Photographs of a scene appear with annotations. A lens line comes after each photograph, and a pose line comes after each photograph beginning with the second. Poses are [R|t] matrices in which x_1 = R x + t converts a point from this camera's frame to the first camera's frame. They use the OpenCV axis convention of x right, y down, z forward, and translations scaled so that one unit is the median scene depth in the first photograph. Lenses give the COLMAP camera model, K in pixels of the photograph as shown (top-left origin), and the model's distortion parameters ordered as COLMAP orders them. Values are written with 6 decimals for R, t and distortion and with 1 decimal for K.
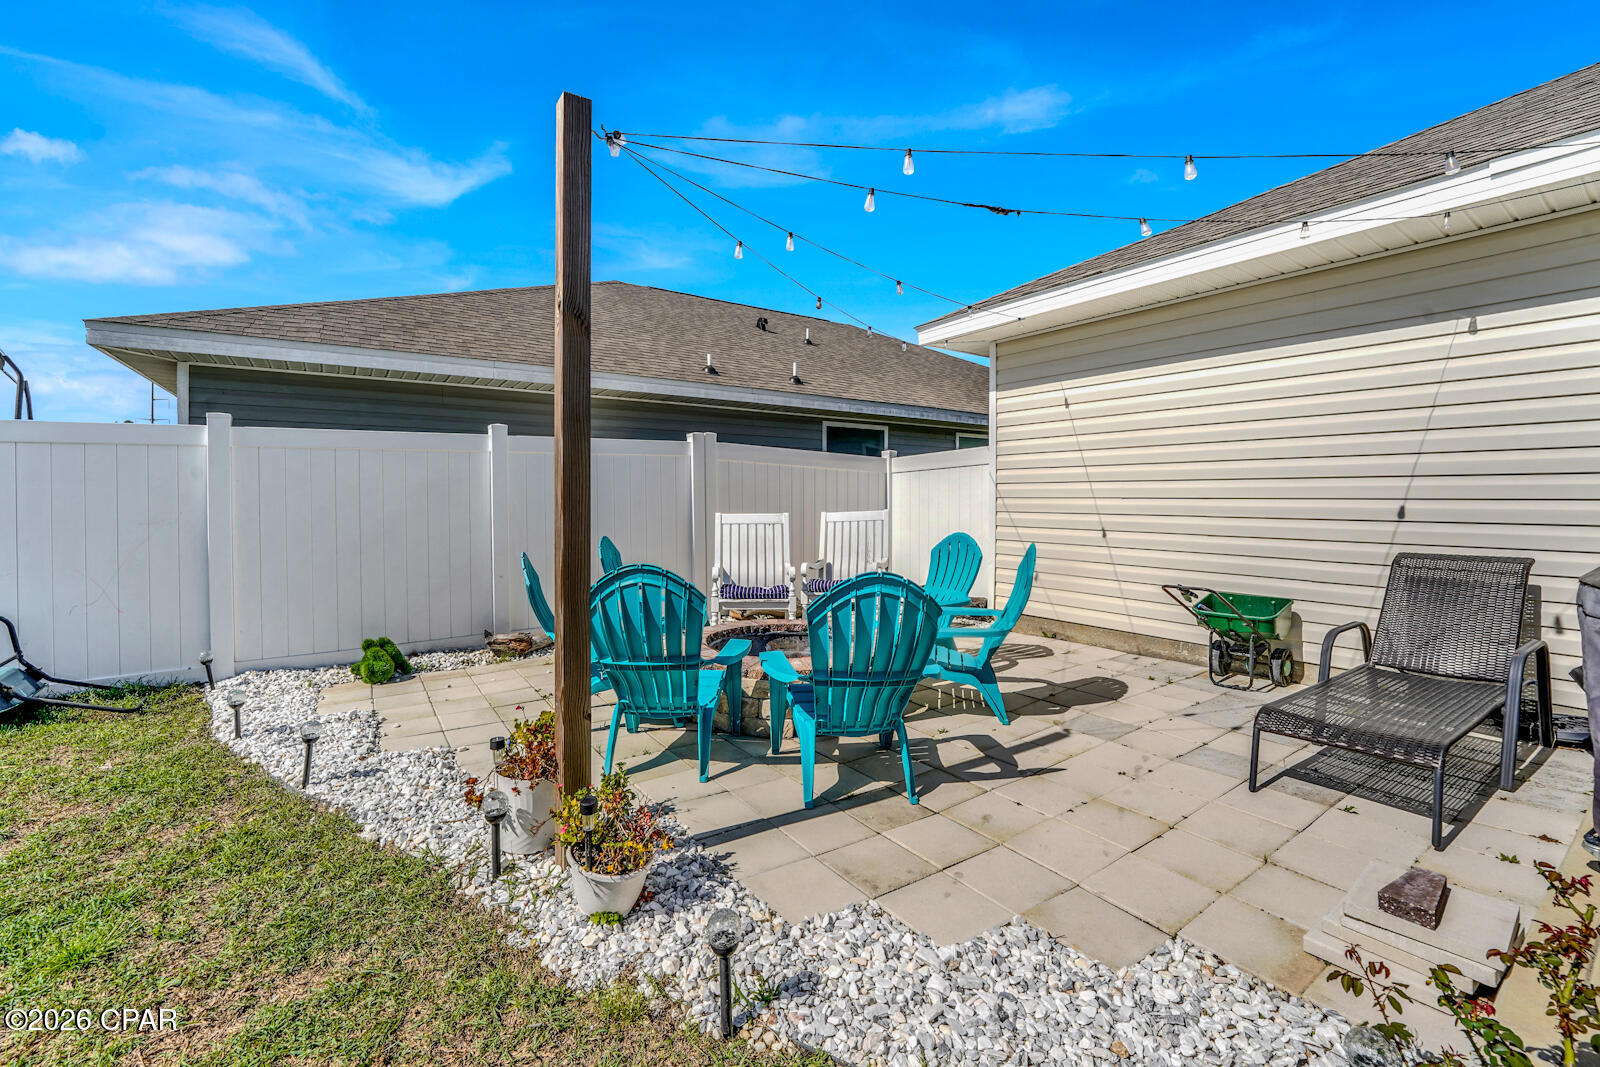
lens RADIAL K [[662.8, 0, 783.3], [0, 662.8, 506.1], [0, 0, 1]] dist [-0.023175, 0.000074]
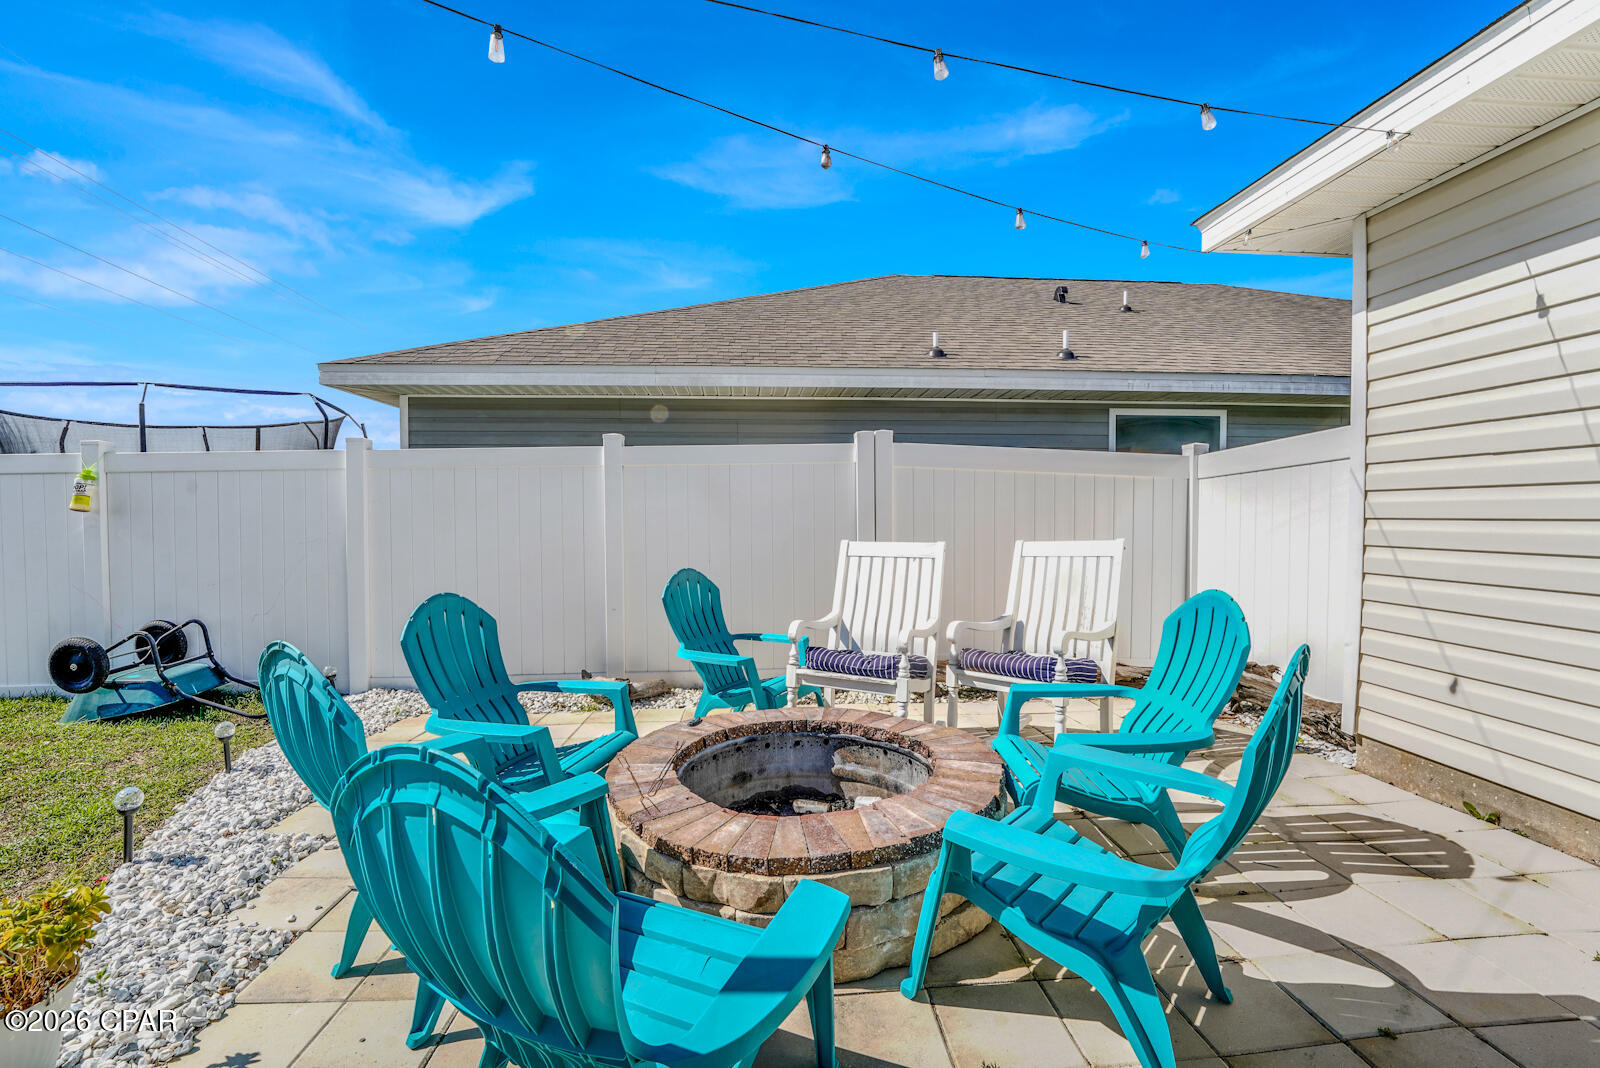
lens RADIAL K [[661.9, 0, 786.5], [0, 661.9, 540.3], [0, 0, 1]] dist [-0.029452, 0.003175]
pose [[0.859534, 0.019450, -0.510709, 0.198262], [-0.005489, 0.999569, 0.028830, -0.009240], [0.511050, -0.021977, 0.859270, 0.343539]]
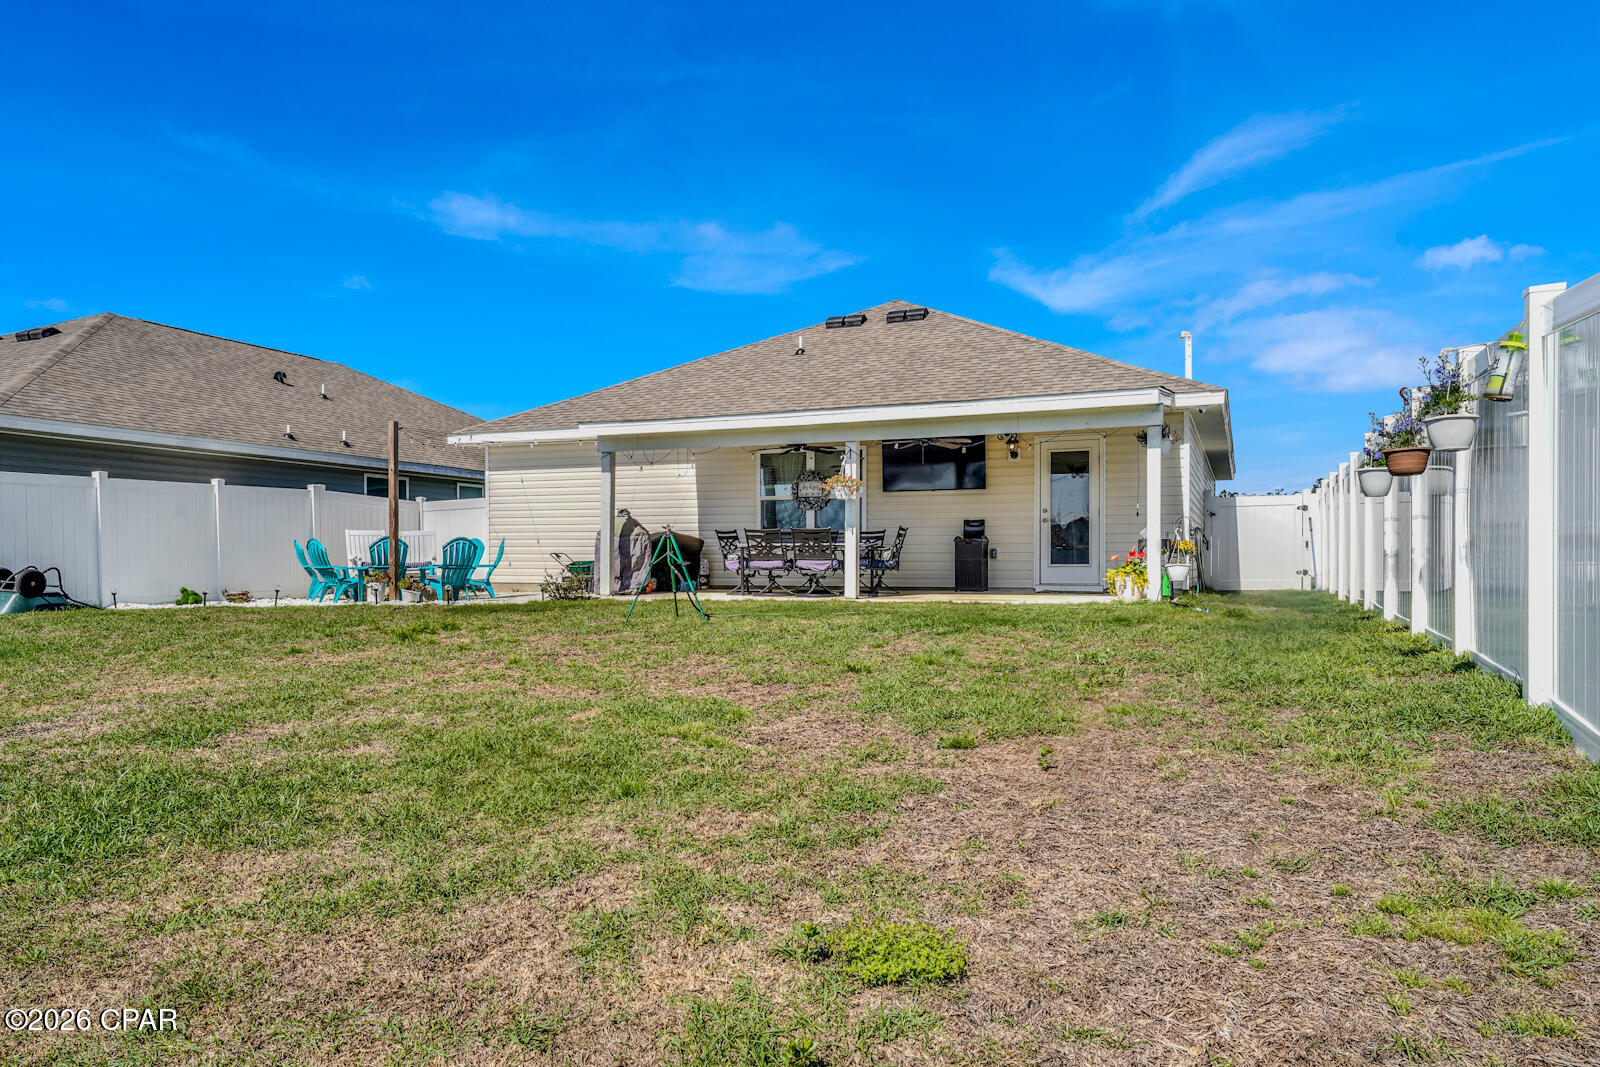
lens RADIAL K [[1068.4, 0, 800.1], [0, 1068.4, 569.8], [0, 0, 1]] dist [0.008099, 0.001286]
pose [[0.824595, -0.006371, 0.565687, -0.730520], [0.007838, 0.999969, -0.000163, 0.131370], [-0.565669, 0.004568, 0.824620, -2.191550]]
